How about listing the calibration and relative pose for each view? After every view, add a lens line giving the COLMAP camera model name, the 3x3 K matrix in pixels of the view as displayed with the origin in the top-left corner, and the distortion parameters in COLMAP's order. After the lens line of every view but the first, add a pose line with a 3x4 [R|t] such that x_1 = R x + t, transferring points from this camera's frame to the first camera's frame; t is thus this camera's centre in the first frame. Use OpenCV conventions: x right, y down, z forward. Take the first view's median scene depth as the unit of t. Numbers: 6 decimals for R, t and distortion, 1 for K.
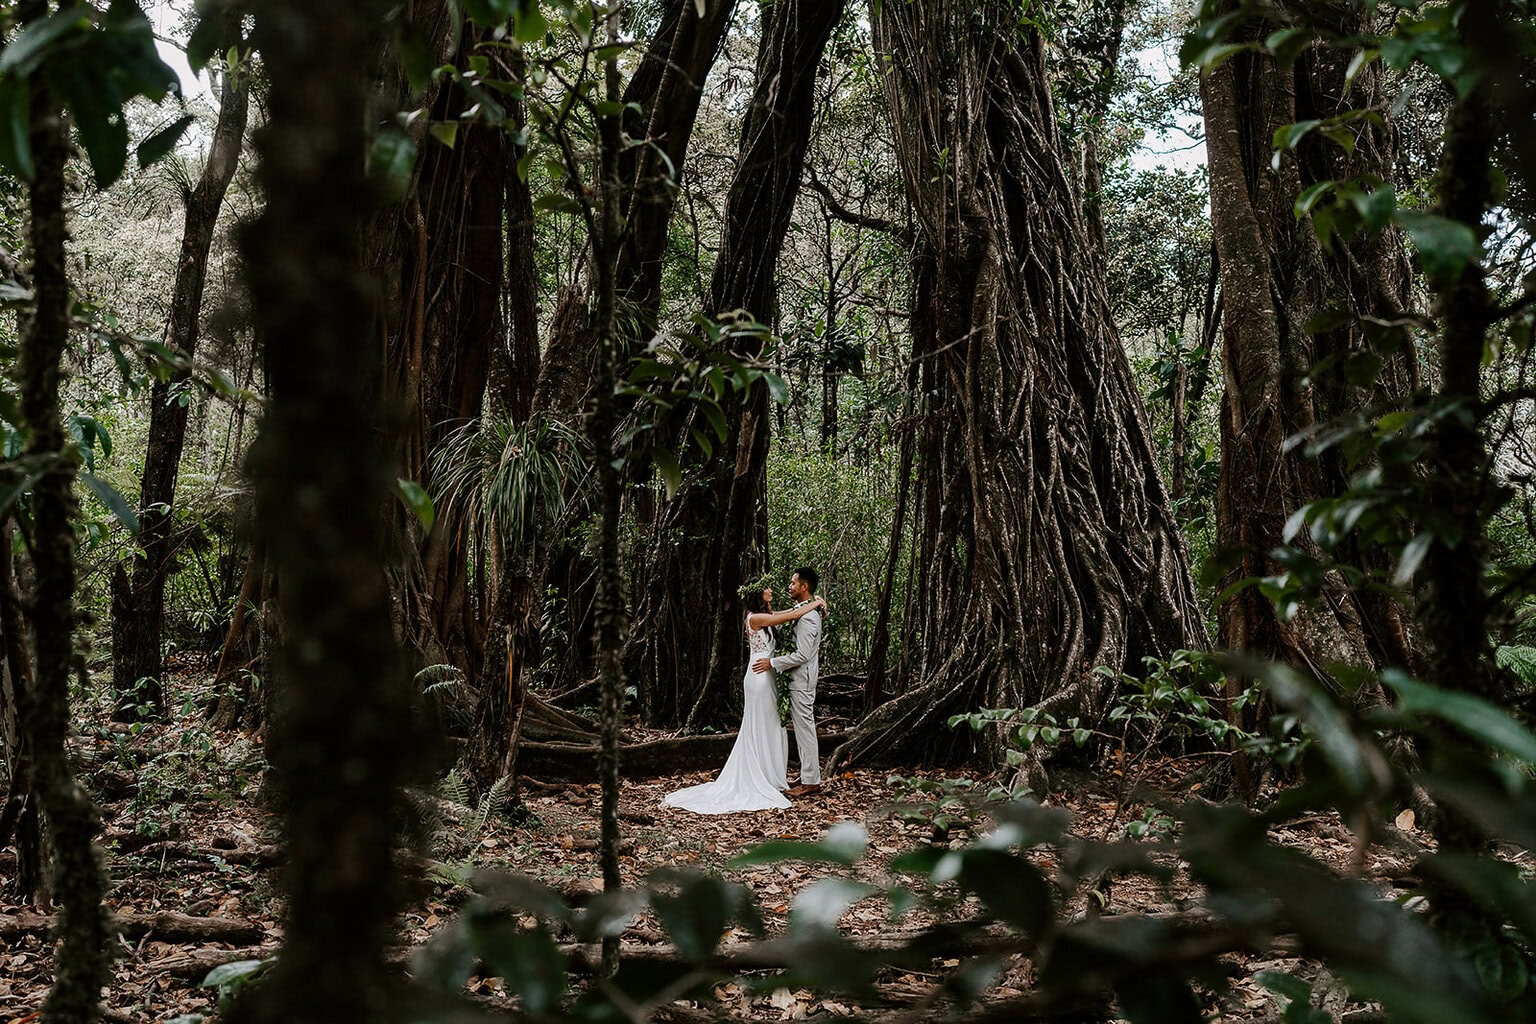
lens RADIAL K [[1493.2, 0, 765.7], [0, 1493.2, 512.4], [0, 0, 1]] dist [-0.006834, 0.000000]
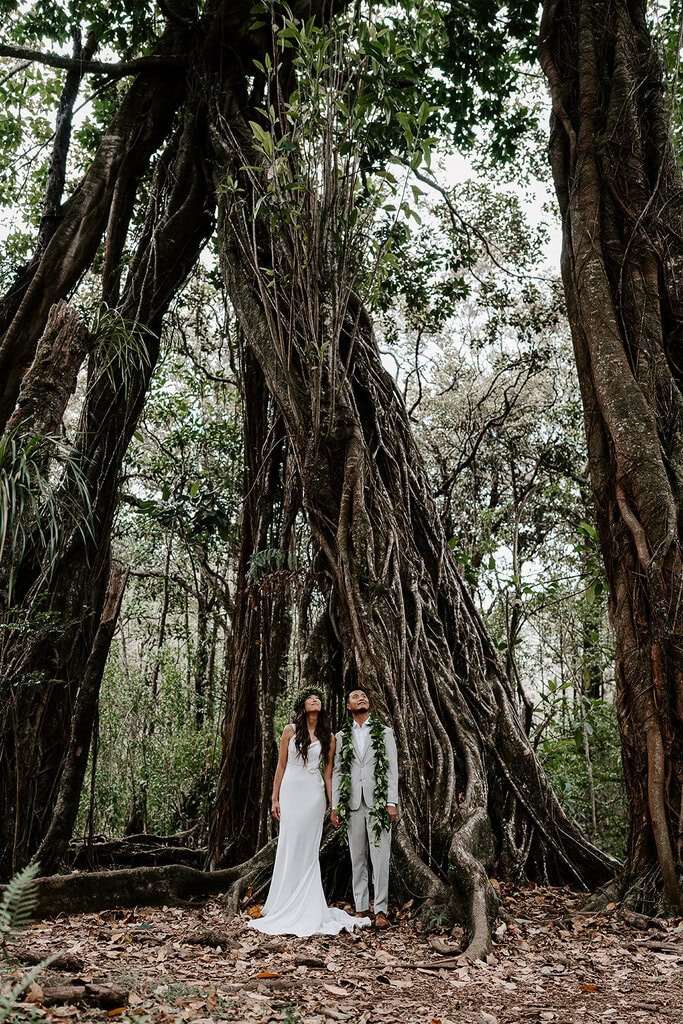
lens RADIAL K [[995.5, 0, 344.1], [0, 995.5, 513.3], [0, 0, 1]] dist [-0.006834, 0.000000]
pose [[0.933746, 0.104791, 0.342254, -0.121909], [-0.018709, 0.969166, -0.245698, 0.078826], [-0.357448, 0.223016, 0.906915, 0.325561]]
